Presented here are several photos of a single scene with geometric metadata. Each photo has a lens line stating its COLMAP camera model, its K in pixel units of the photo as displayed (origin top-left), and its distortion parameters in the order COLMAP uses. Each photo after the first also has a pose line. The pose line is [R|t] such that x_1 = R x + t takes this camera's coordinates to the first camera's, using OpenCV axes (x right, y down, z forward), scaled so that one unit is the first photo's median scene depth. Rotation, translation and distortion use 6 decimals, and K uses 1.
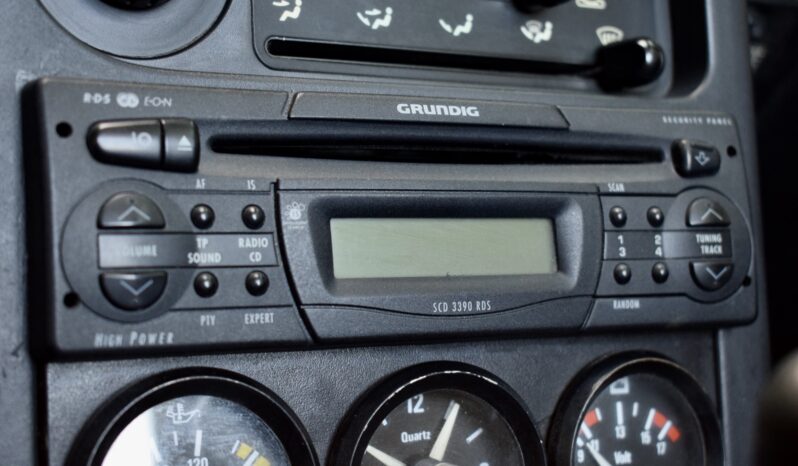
lens RADIAL K [[1348.5, 0, 400.8], [0, 1348.5, 239.2], [0, 0, 1]] dist [-0.028442, 0.000000]
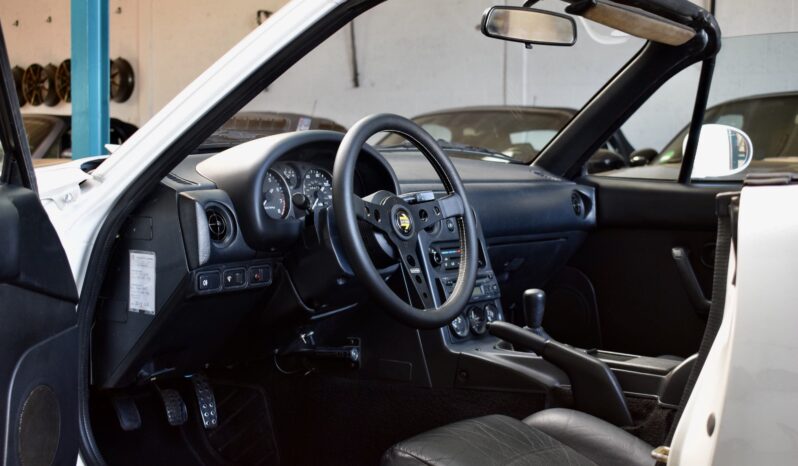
lens RADIAL K [[1140.1, 0, 401.5], [0, 1140.1, 231.4], [0, 0, 1]] dist [0.050248, 0.000000]
pose [[0.895031, -0.115183, 0.430873, -3.167730], [0.160178, 0.984637, -0.069513, 0.057766], [-0.416247, 0.131232, 0.899731, -4.897011]]
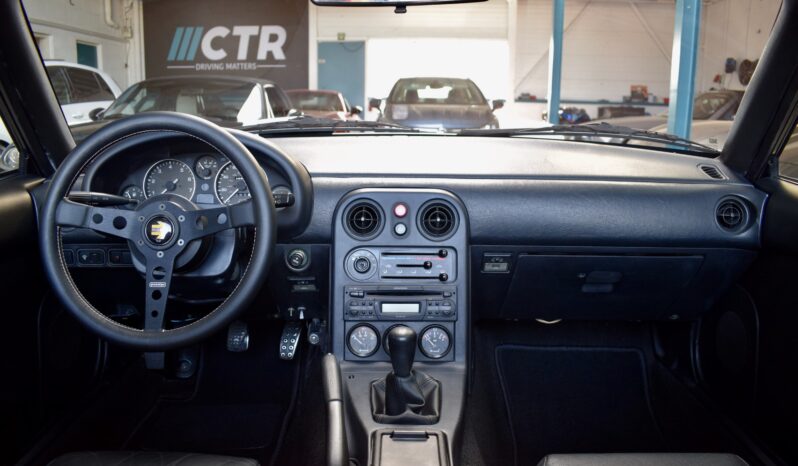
lens RADIAL K [[617.9, 0, 403.3], [0, 617.9, 241.8], [0, 0, 1]] dist [-0.102552, 0.013440]
pose [[0.880057, 0.010873, -0.474744, 1.538566], [-0.010691, 0.999938, 0.003084, -0.342008], [0.474748, 0.002361, 0.880119, -1.793052]]
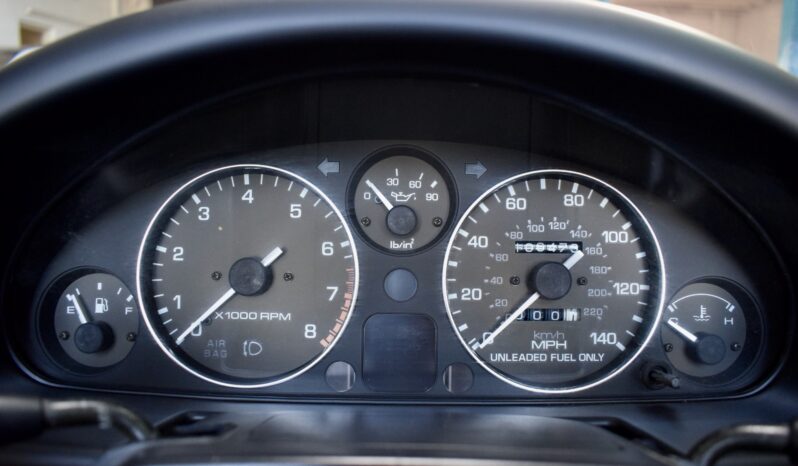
lens RADIAL K [[617.9, 0, 398.7], [0, 617.9, 238.8], [0, 0, 1]] dist [-0.102552, 0.013440]
pose [[0.876182, 0.008504, -0.481905, -0.669344], [-0.022981, 0.999444, -0.024145, -0.666931], [0.481432, 0.032230, 0.875891, -0.033687]]
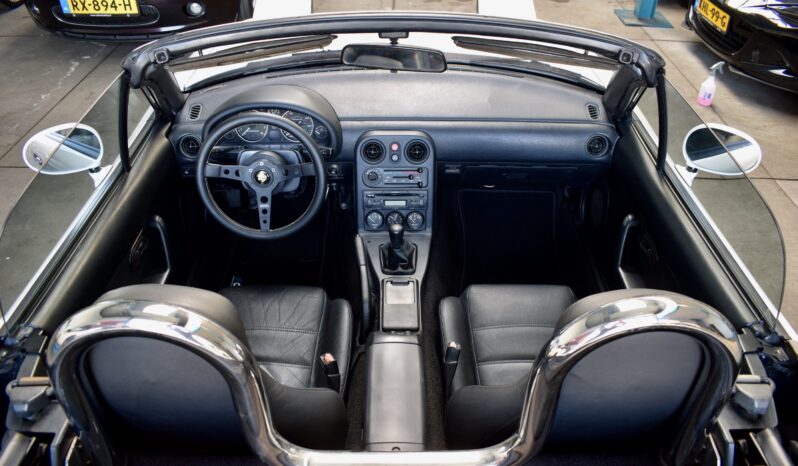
lens RADIAL K [[617.9, 0, 404.7], [0, 617.9, 233.8], [0, 0, 1]] dist [-0.102552, 0.013440]
pose [[0.884142, 0.202922, -0.420850, 2.515856], [-0.009304, 0.908227, 0.418375, -2.079492], [0.467125, -0.365987, 0.804890, -3.584226]]
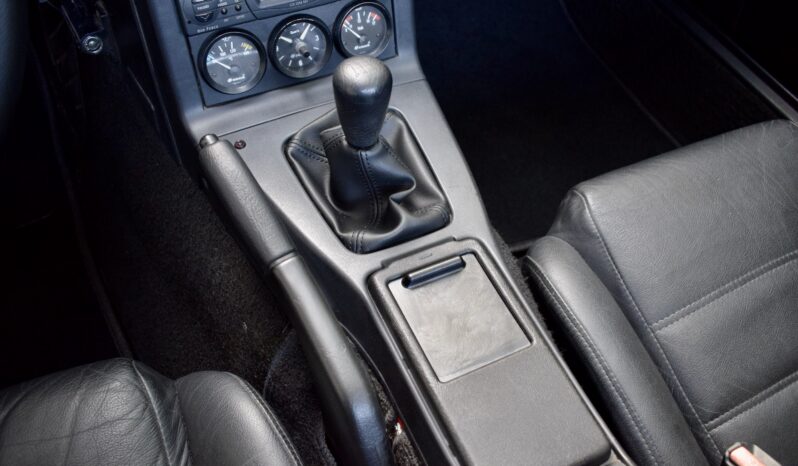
lens RADIAL K [[708.6, 0, 394.3], [0, 708.6, 232.2], [0, 0, 1]] dist [-0.057770, -0.020093]
pose [[0.996833, 0.002372, -0.079487, 0.427967], [0.050069, 0.757842, 0.650514, -0.659641], [0.061781, -0.652434, 0.755323, -0.751254]]
